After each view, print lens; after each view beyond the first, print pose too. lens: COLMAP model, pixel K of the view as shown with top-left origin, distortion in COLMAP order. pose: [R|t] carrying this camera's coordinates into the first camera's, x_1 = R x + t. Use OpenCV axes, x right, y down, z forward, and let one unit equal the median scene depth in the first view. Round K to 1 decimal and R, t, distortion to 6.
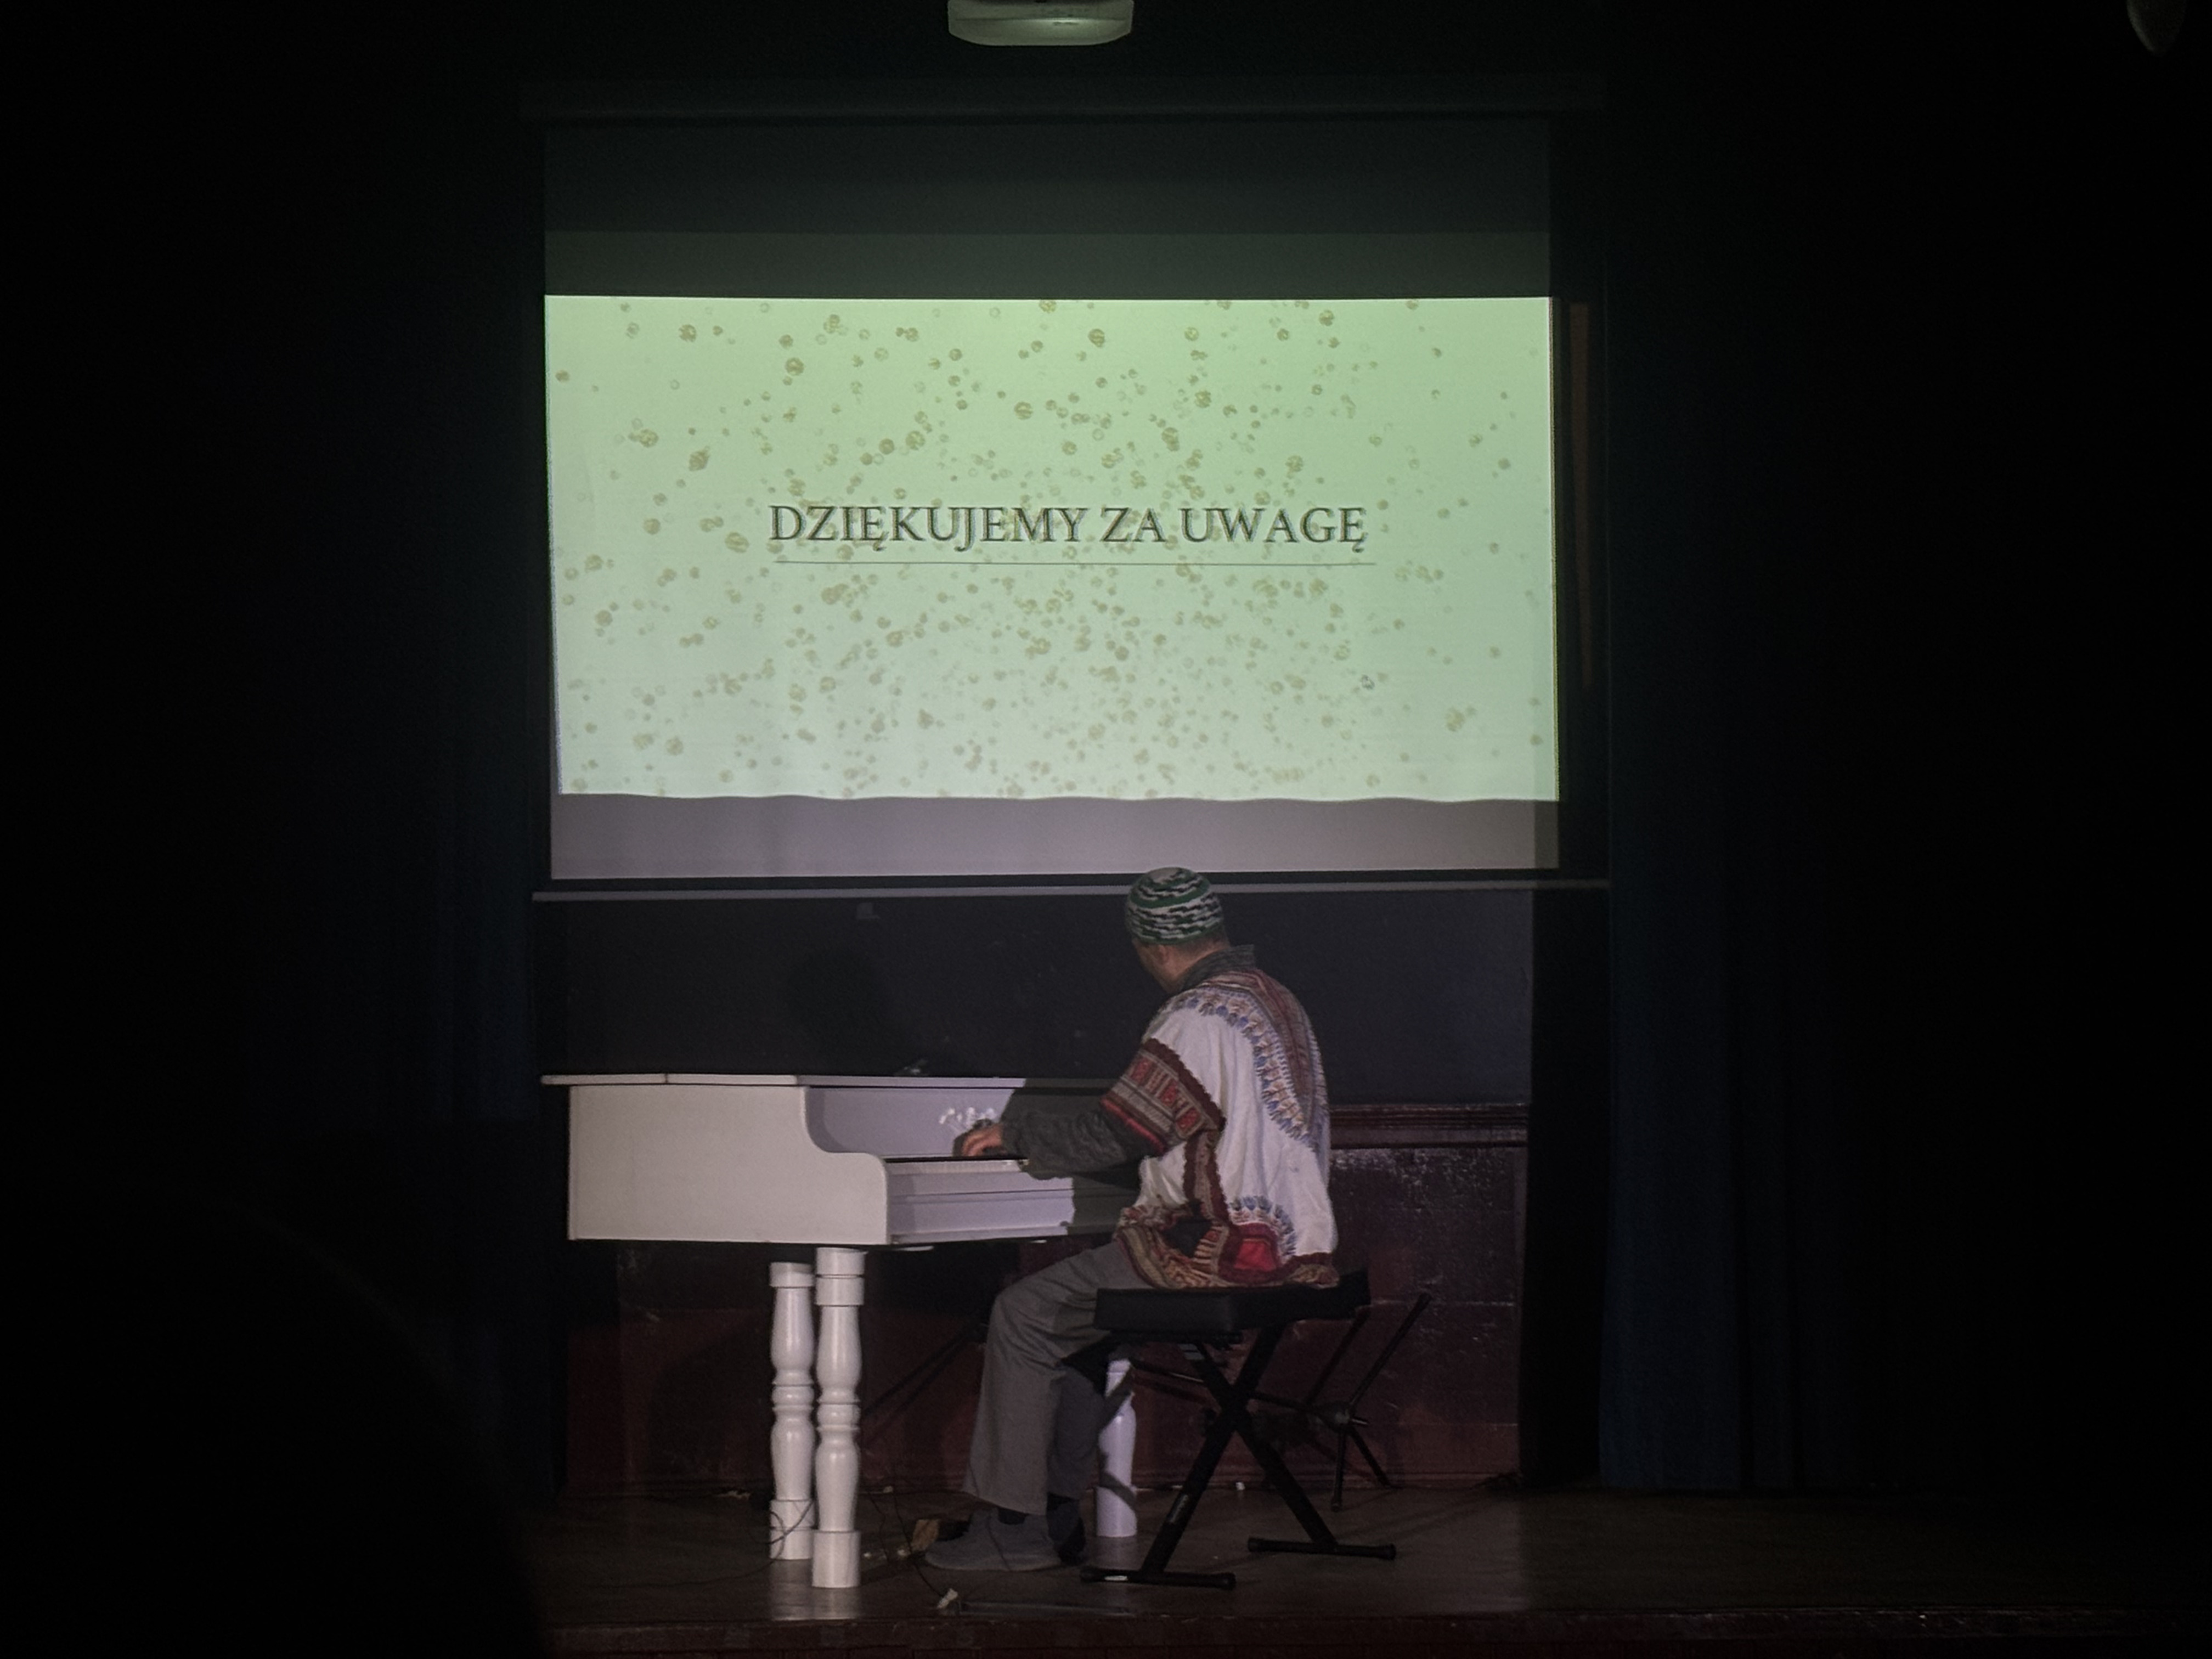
lens RADIAL K [[4457.3, 0, 1109.4], [0, 4457.3, 896.8], [0, 0, 1]] dist [0.190956, 0.028112]
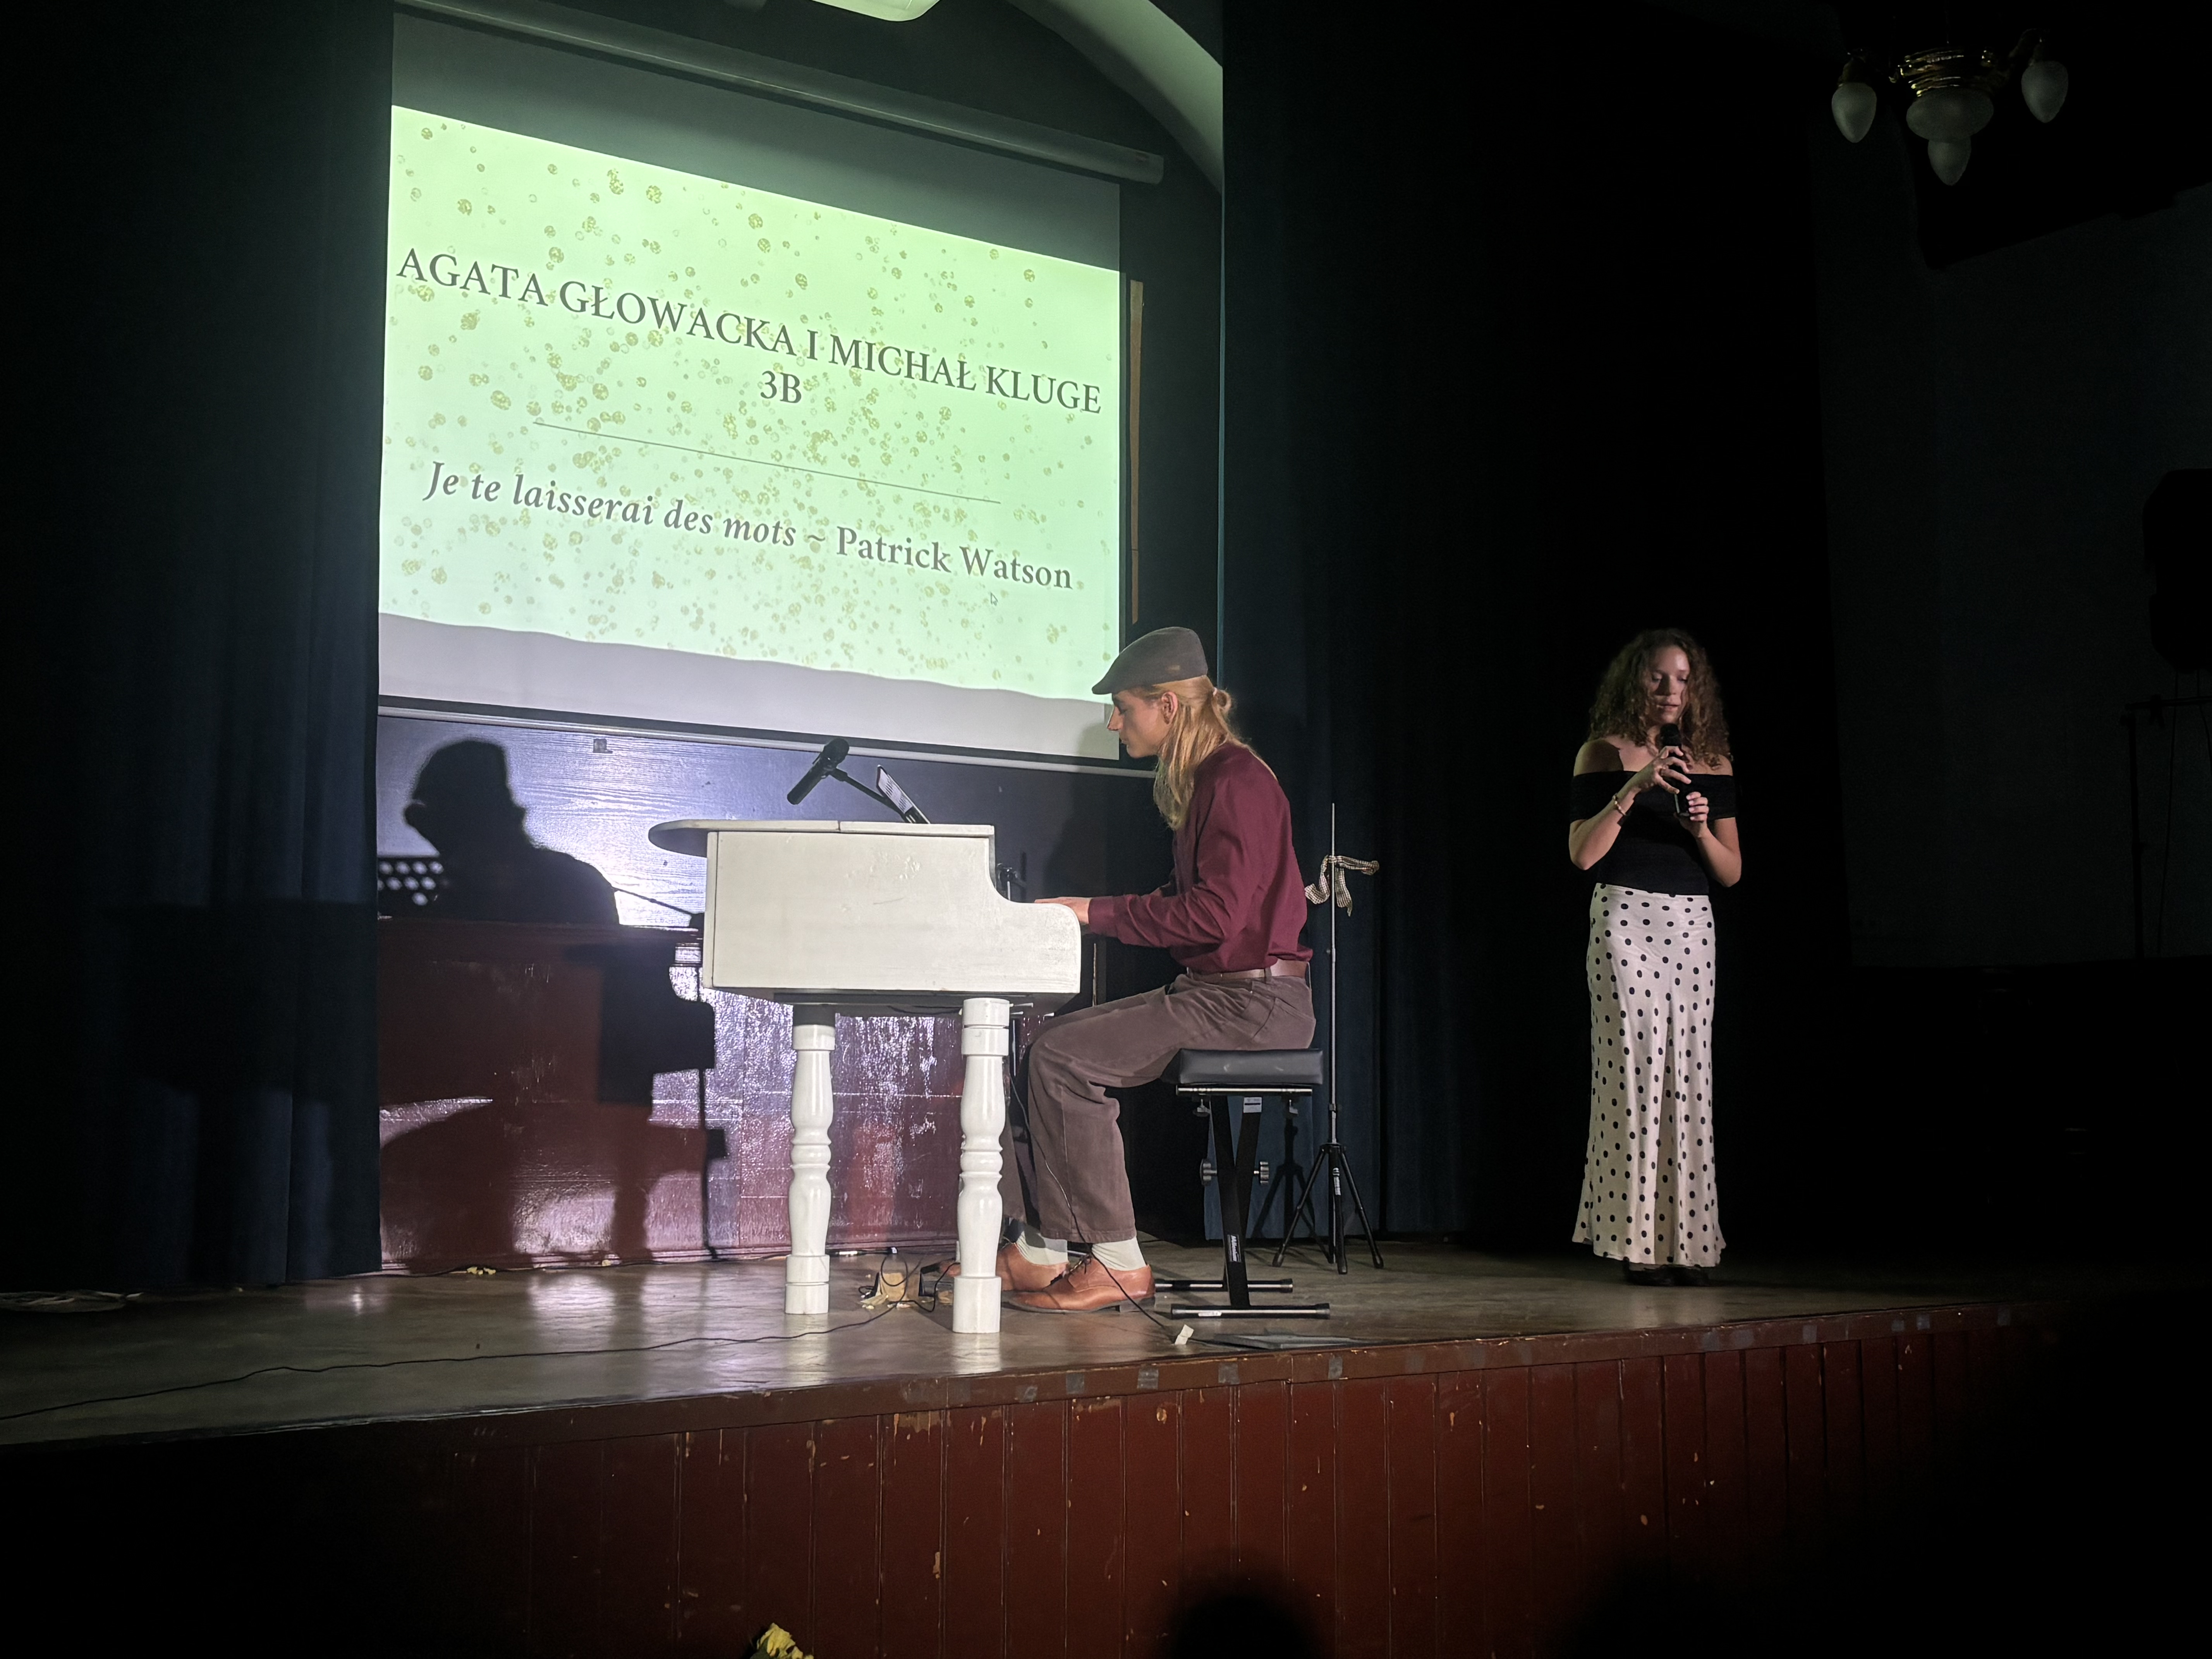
lens RADIAL K [[2508.9, 0, 1151.7], [0, 2508.9, 830.6], [0, 0, 1]] dist [0.244297, -0.968273]
pose [[0.845875, 0.067951, 0.529035, -0.272482], [-0.041631, 0.997237, -0.061524, 0.058726], [-0.531754, 0.030017, 0.846367, 0.384881]]
